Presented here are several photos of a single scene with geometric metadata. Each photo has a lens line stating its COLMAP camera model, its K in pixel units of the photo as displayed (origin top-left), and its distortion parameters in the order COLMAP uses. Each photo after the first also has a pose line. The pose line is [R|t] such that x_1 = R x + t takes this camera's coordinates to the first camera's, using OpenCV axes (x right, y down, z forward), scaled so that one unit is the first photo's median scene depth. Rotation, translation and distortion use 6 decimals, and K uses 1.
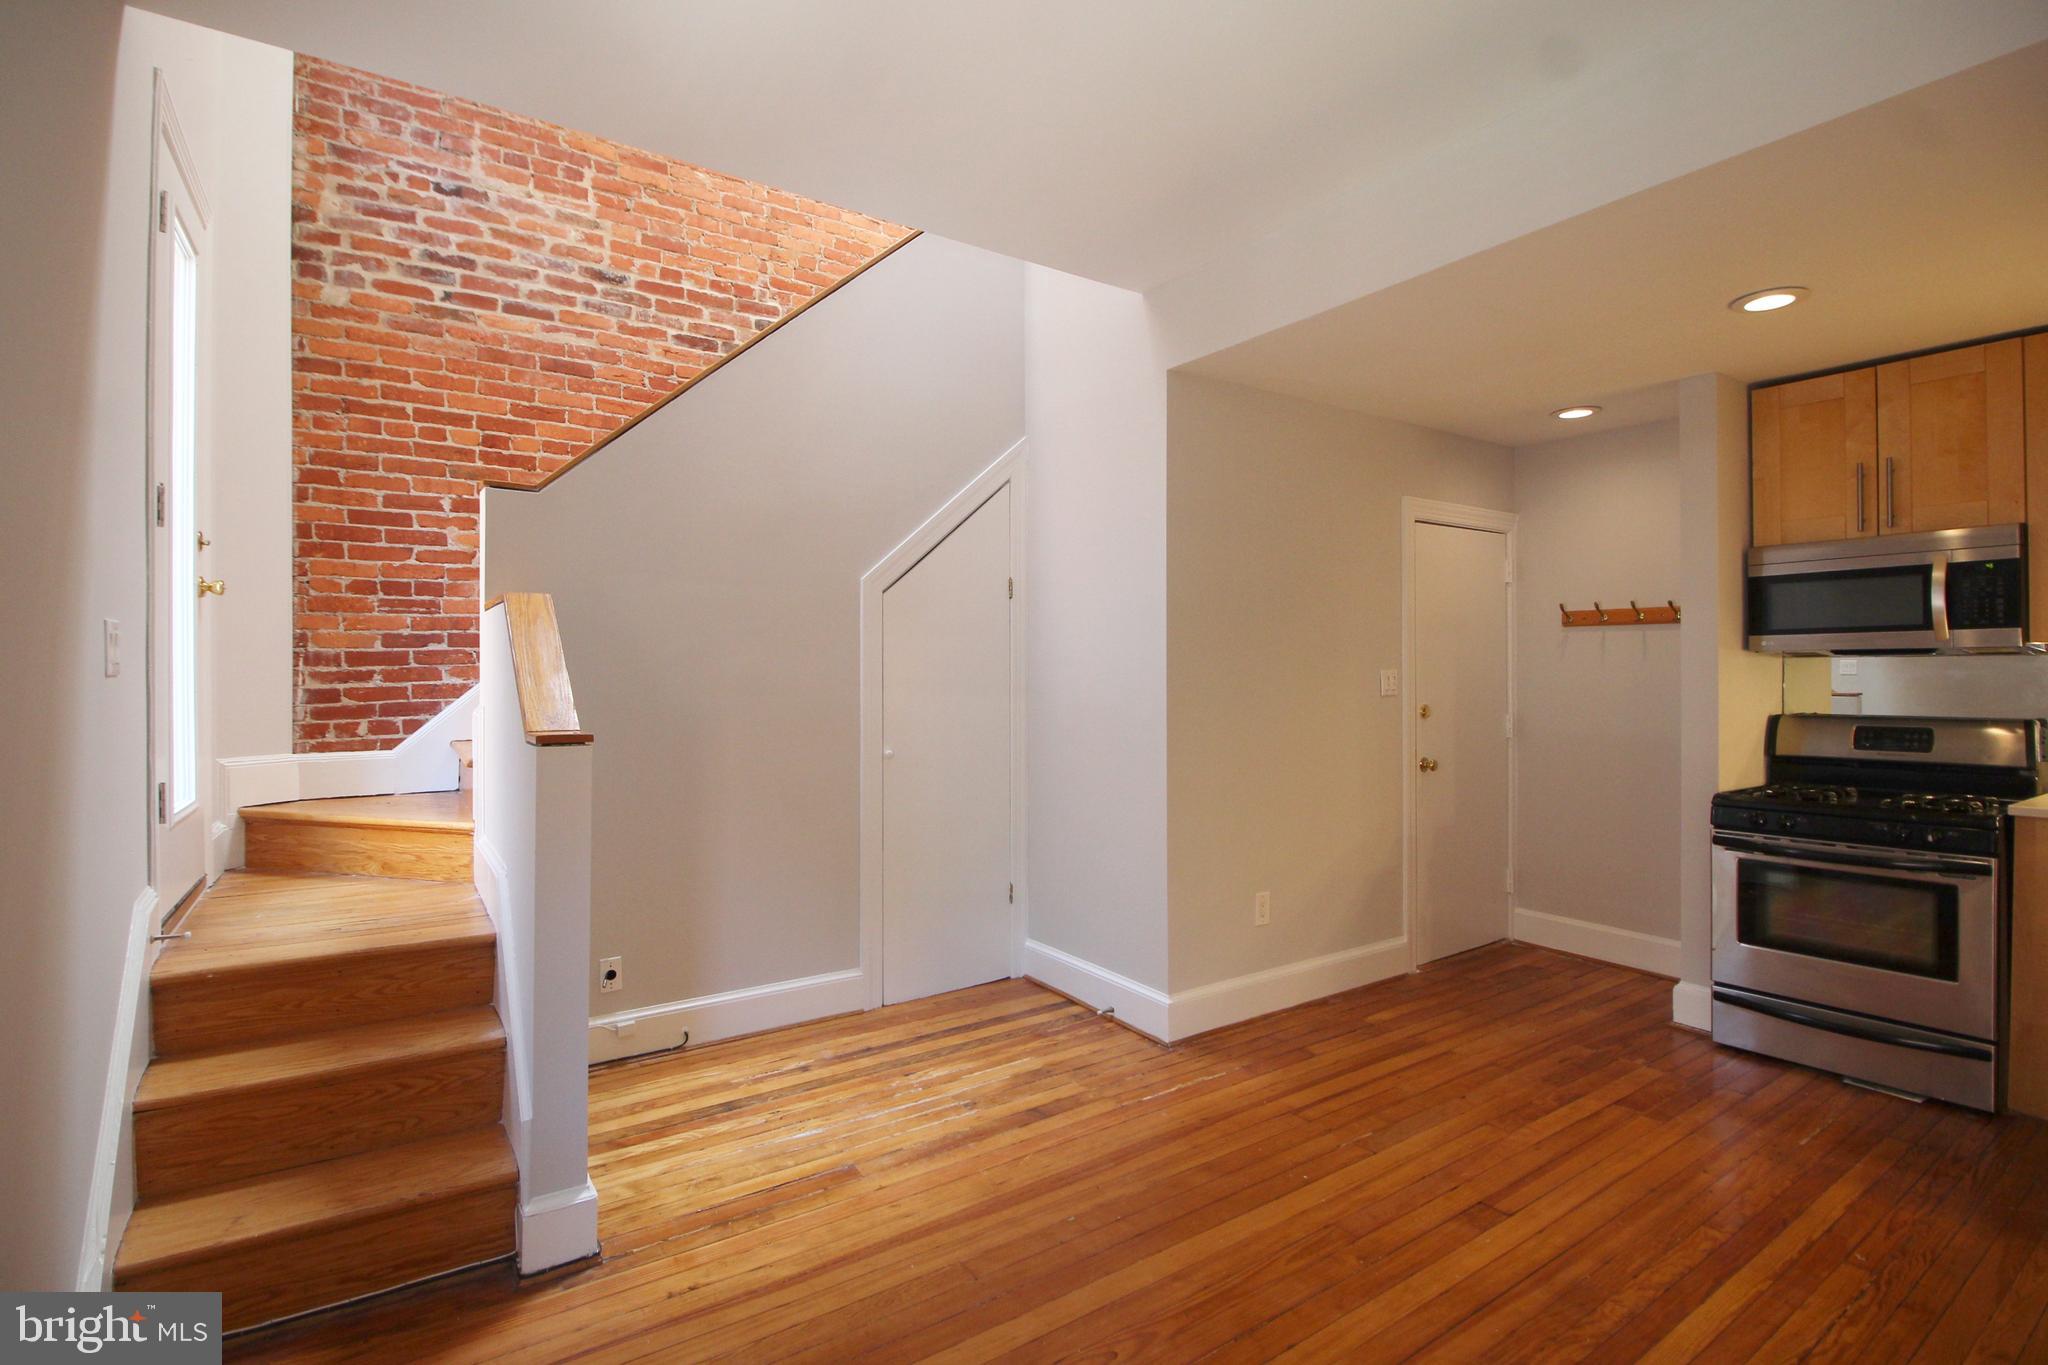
lens RADIAL K [[929.6, 0, 996.6], [0, 929.6, 675.0], [0, 0, 1]] dist [-0.023656, -0.000598]
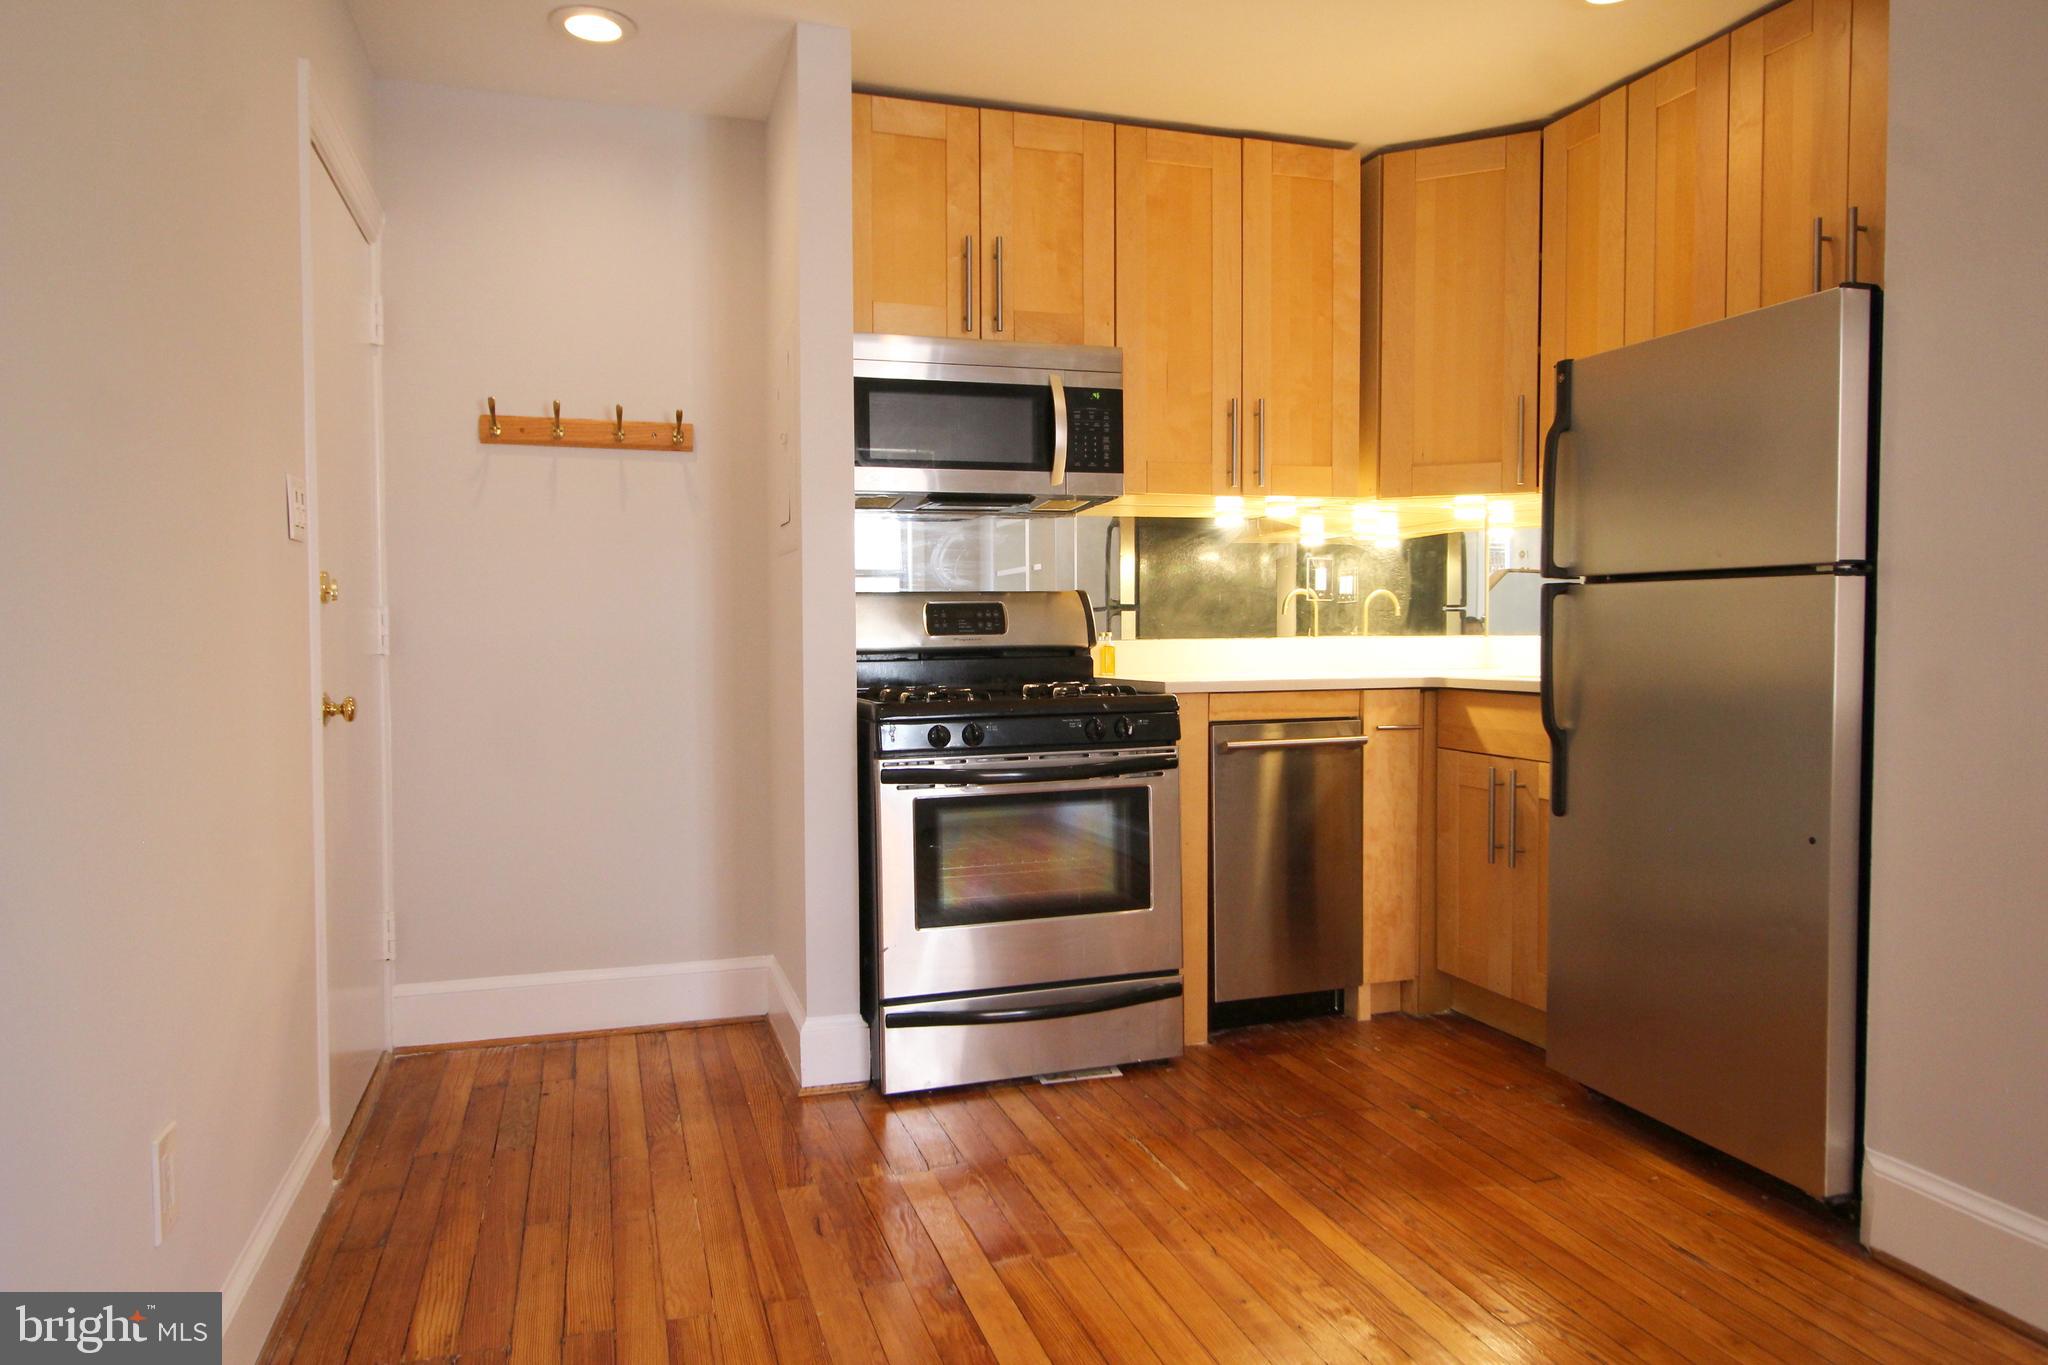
lens RADIAL K [[1301.6, 0, 1014.7], [0, 1301.6, 666.0], [0, 0, 1]] dist [0.001123, -0.001140]
pose [[0.277003, -0.032667, 0.960314, -0.049939], [0.008185, 0.999466, 0.031637, 0.077489], [-0.960834, -0.000903, 0.277122, 0.676975]]
